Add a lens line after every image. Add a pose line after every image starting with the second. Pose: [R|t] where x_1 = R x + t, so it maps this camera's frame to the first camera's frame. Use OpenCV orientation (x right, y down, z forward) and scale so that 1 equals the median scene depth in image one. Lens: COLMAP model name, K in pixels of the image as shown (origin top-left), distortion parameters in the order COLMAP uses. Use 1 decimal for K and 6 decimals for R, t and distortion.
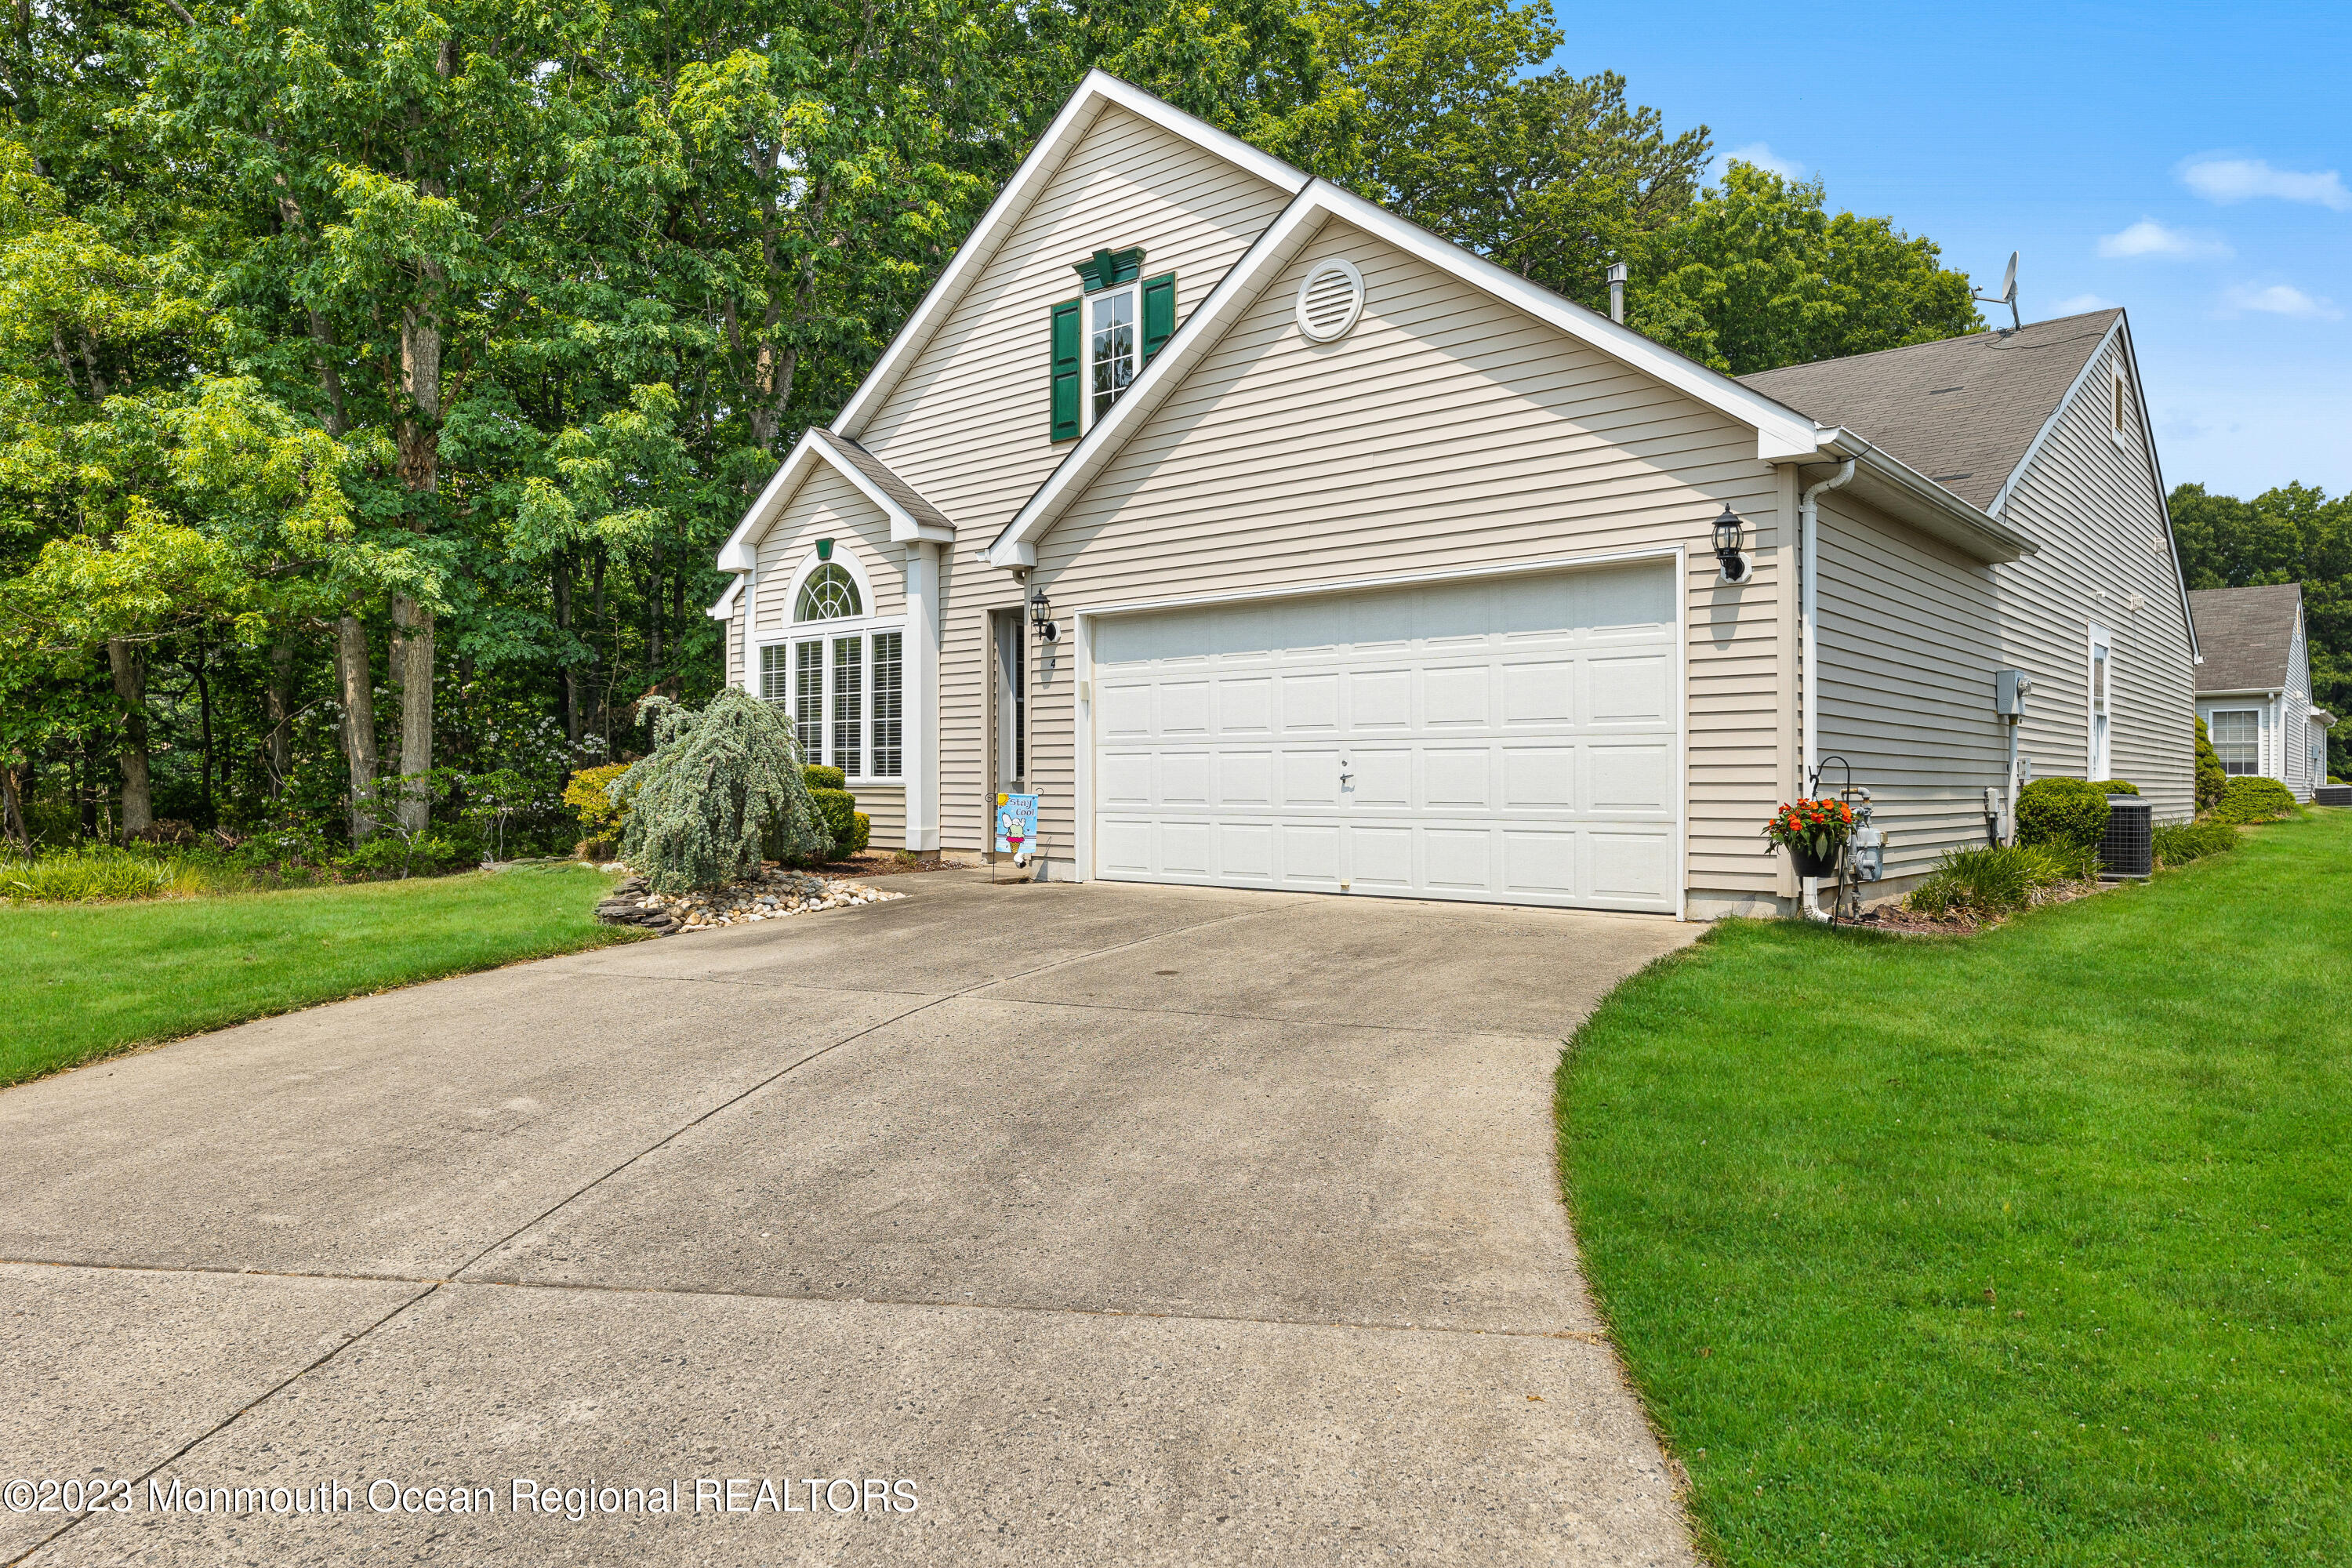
lens RADIAL K [[1482.0, 0, 1176.9], [0, 1482.0, 780.7], [0, 0, 1]] dist [0.000247, 0.000105]
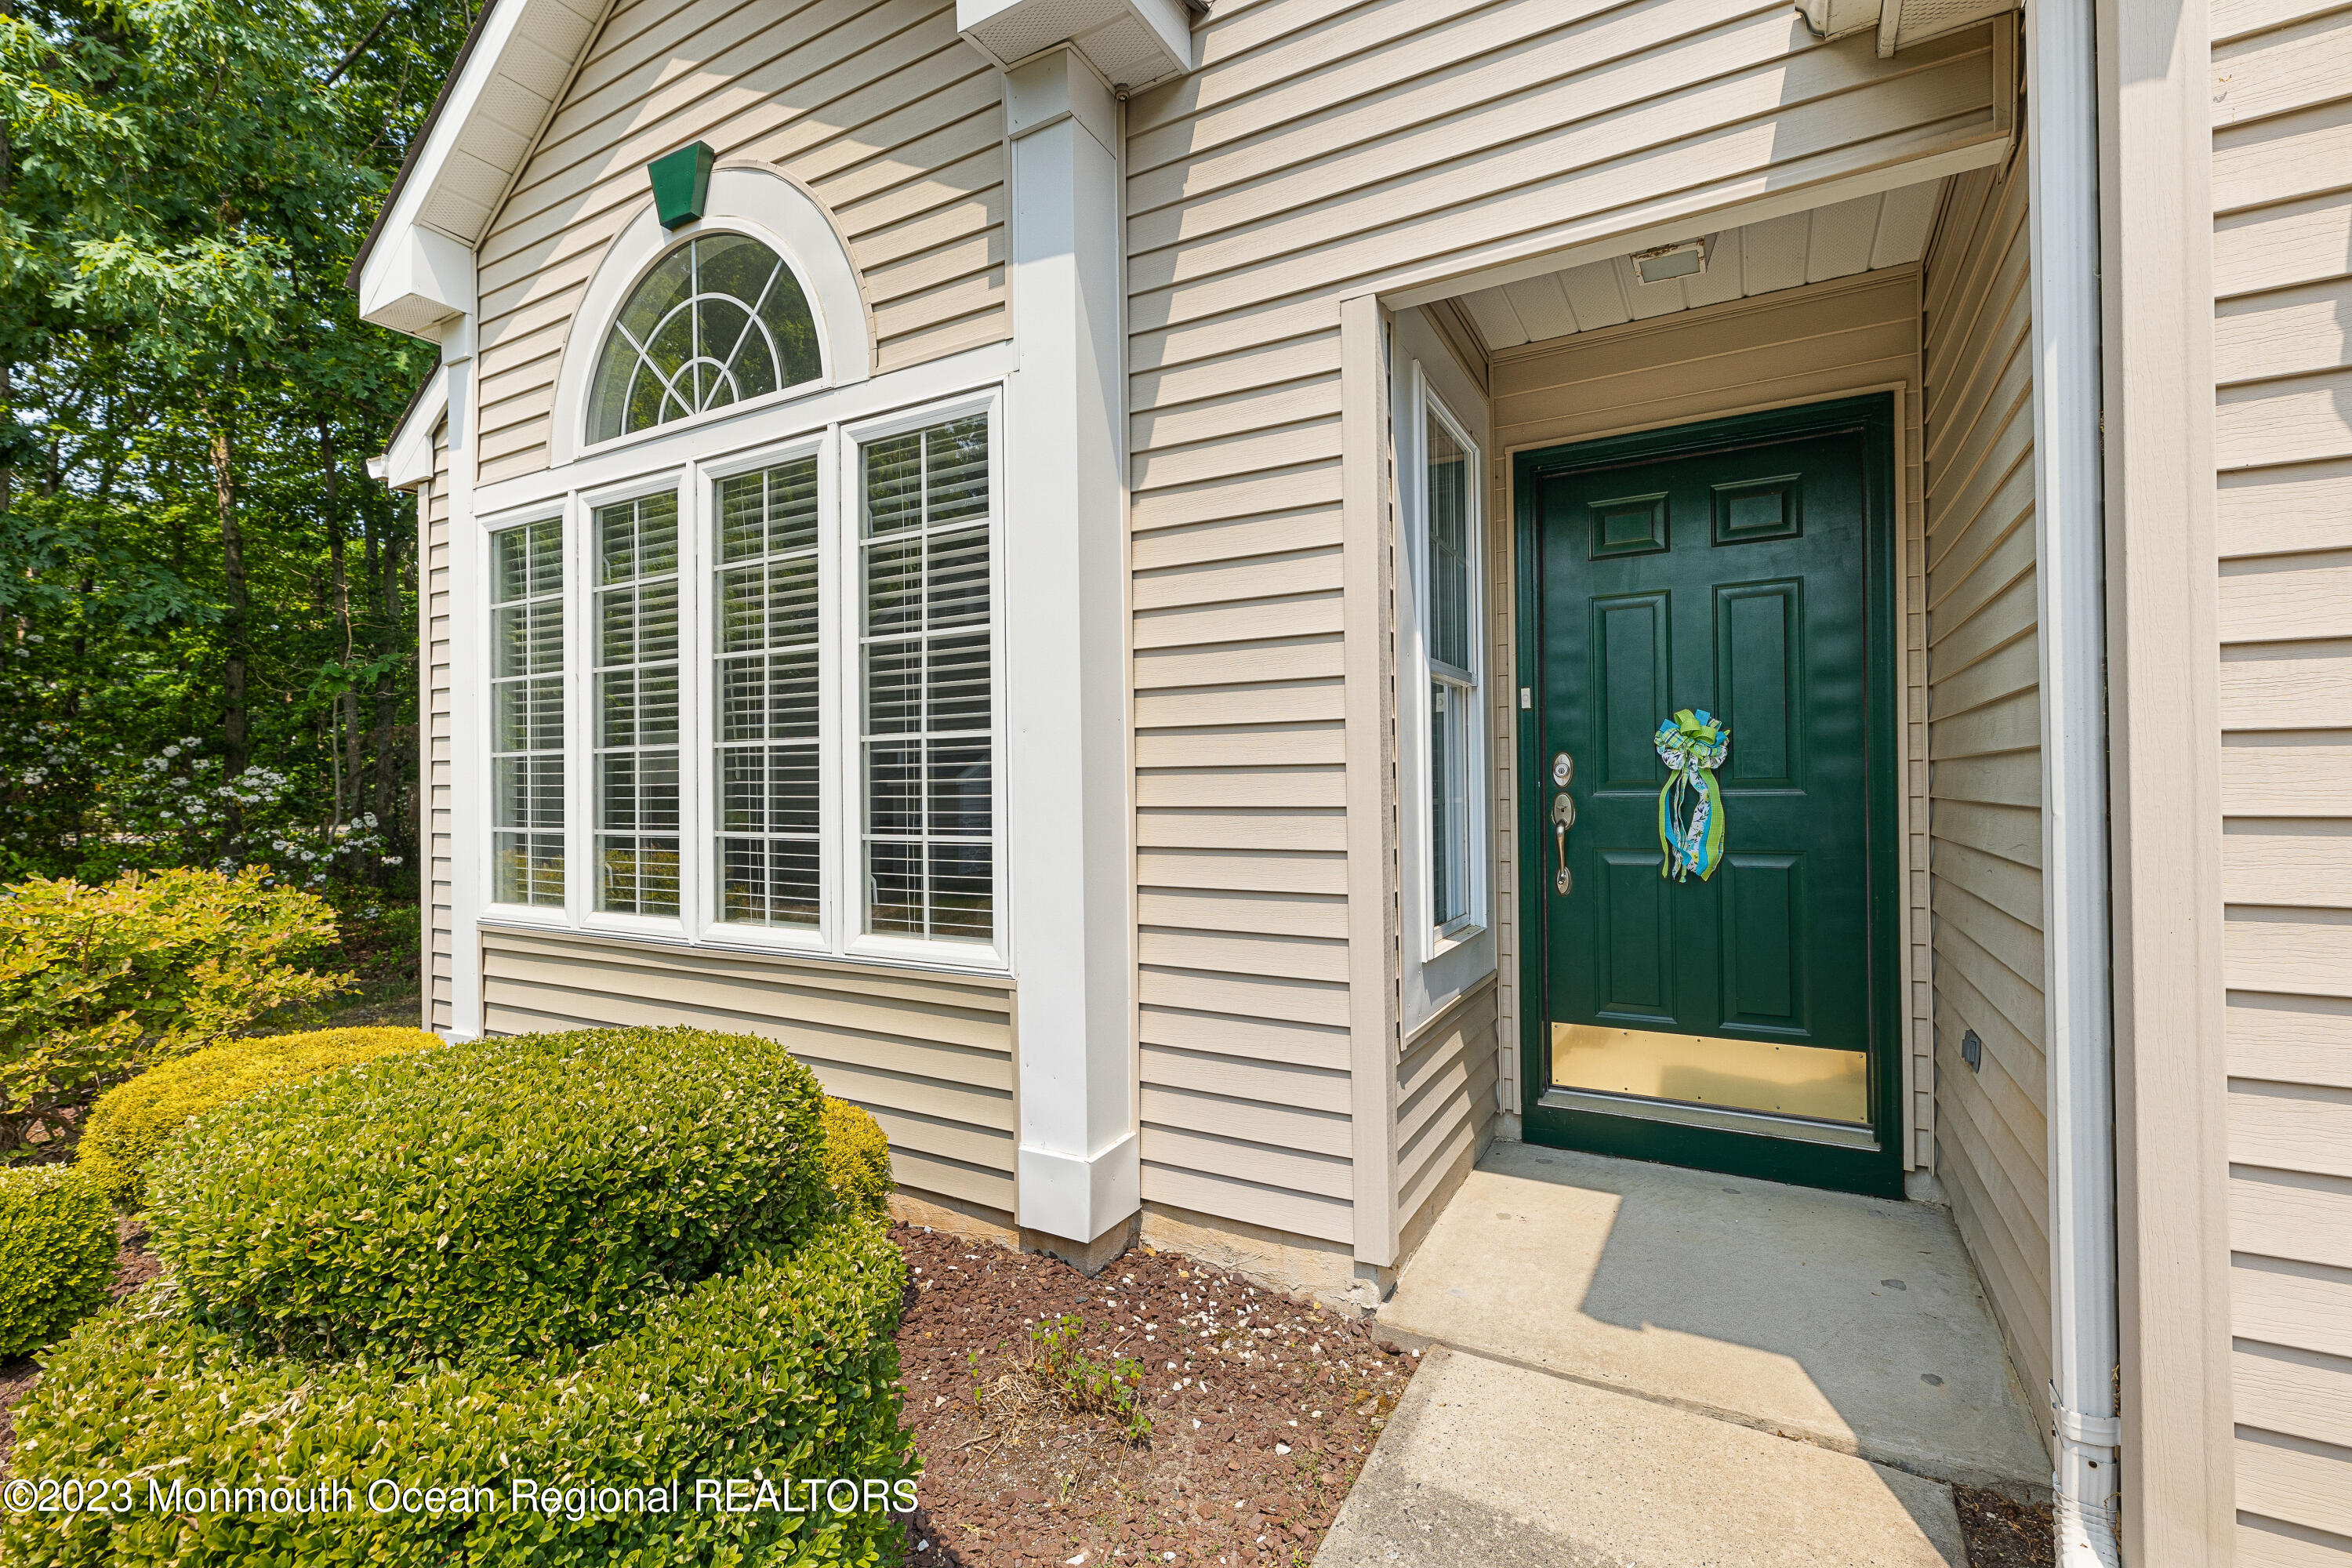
lens RADIAL K [[1046.1, 0, 1173.9], [0, 1046.1, 788.4], [0, 0, 1]] dist [-0.001298, -0.000309]
pose [[0.980968, -0.012581, 0.193762, -0.183521], [0.011689, 0.999915, 0.005747, -0.031272], [-0.193817, -0.003373, 0.981032, 0.777547]]
